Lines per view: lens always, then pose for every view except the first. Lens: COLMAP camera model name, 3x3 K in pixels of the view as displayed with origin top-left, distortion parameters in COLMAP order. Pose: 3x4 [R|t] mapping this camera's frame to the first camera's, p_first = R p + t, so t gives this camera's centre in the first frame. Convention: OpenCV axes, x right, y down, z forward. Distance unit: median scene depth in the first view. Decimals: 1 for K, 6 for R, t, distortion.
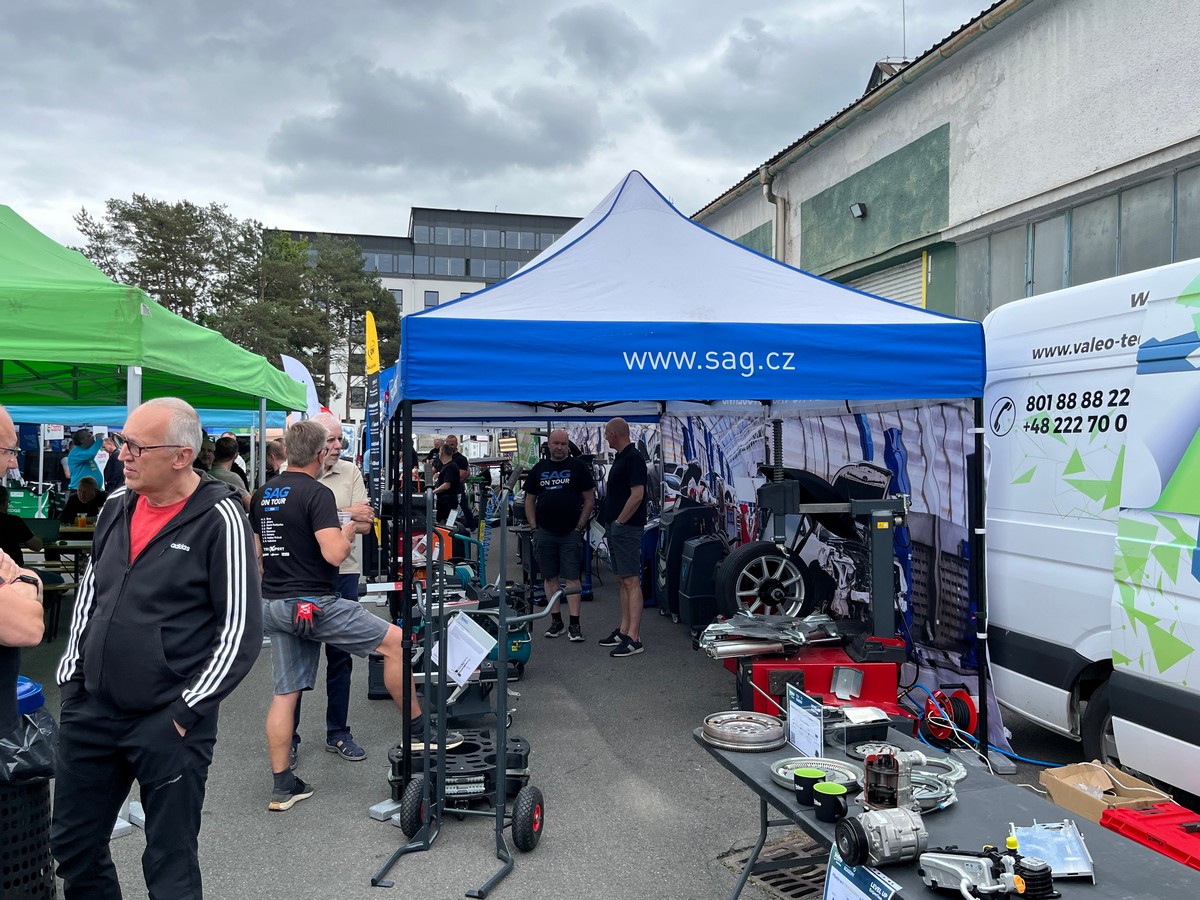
lens RADIAL K [[977.4, 0, 600.0], [0, 977.4, 450.0], [0, 0, 1]] dist [0.031190, -0.006671]
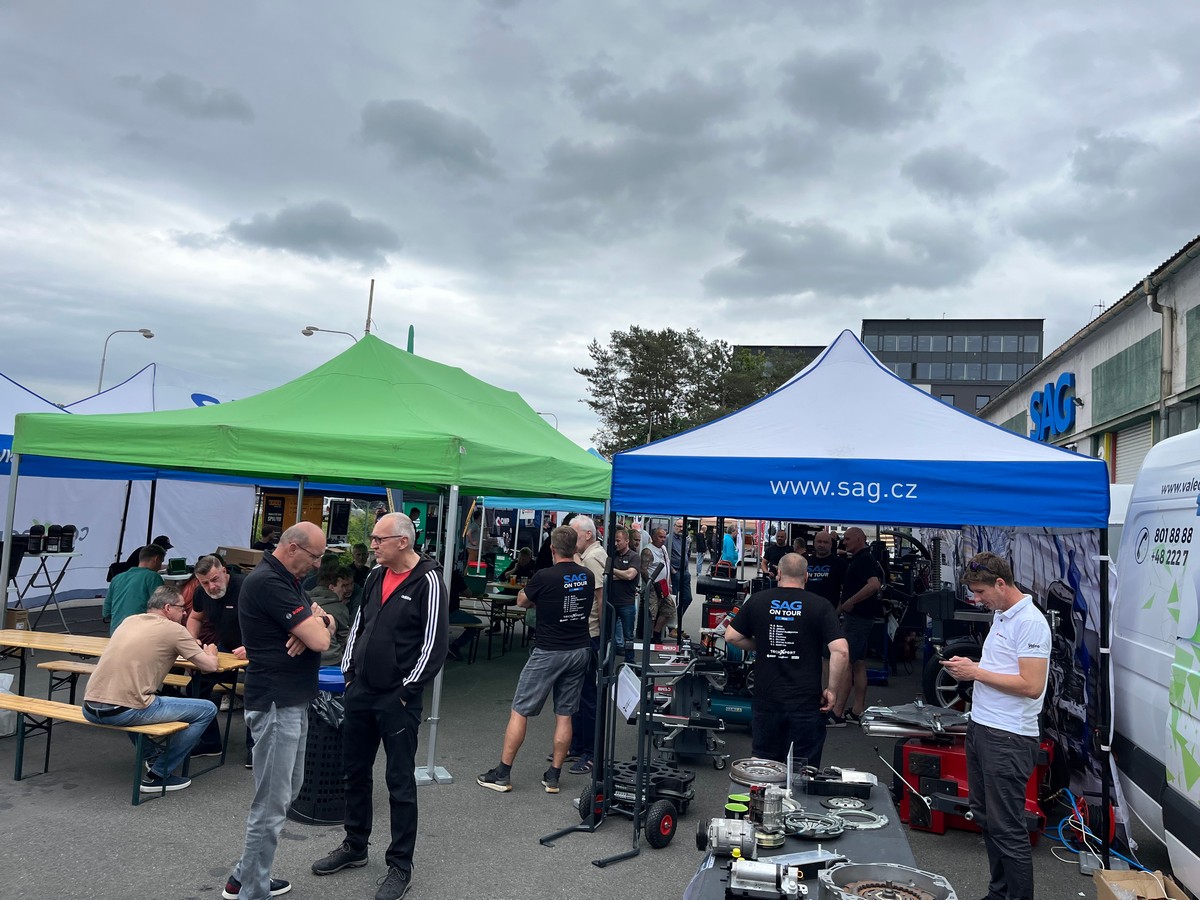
lens RADIAL K [[900.5, 0, 600.0], [0, 900.5, 450.0], [0, 0, 1]] dist [-0.048432, -0.002520]
pose [[0.878709, 0.008314, -0.477286, 0.133991], [-0.053584, 0.995247, -0.081314, -0.010677], [0.474341, 0.097027, 0.874978, -0.054963]]
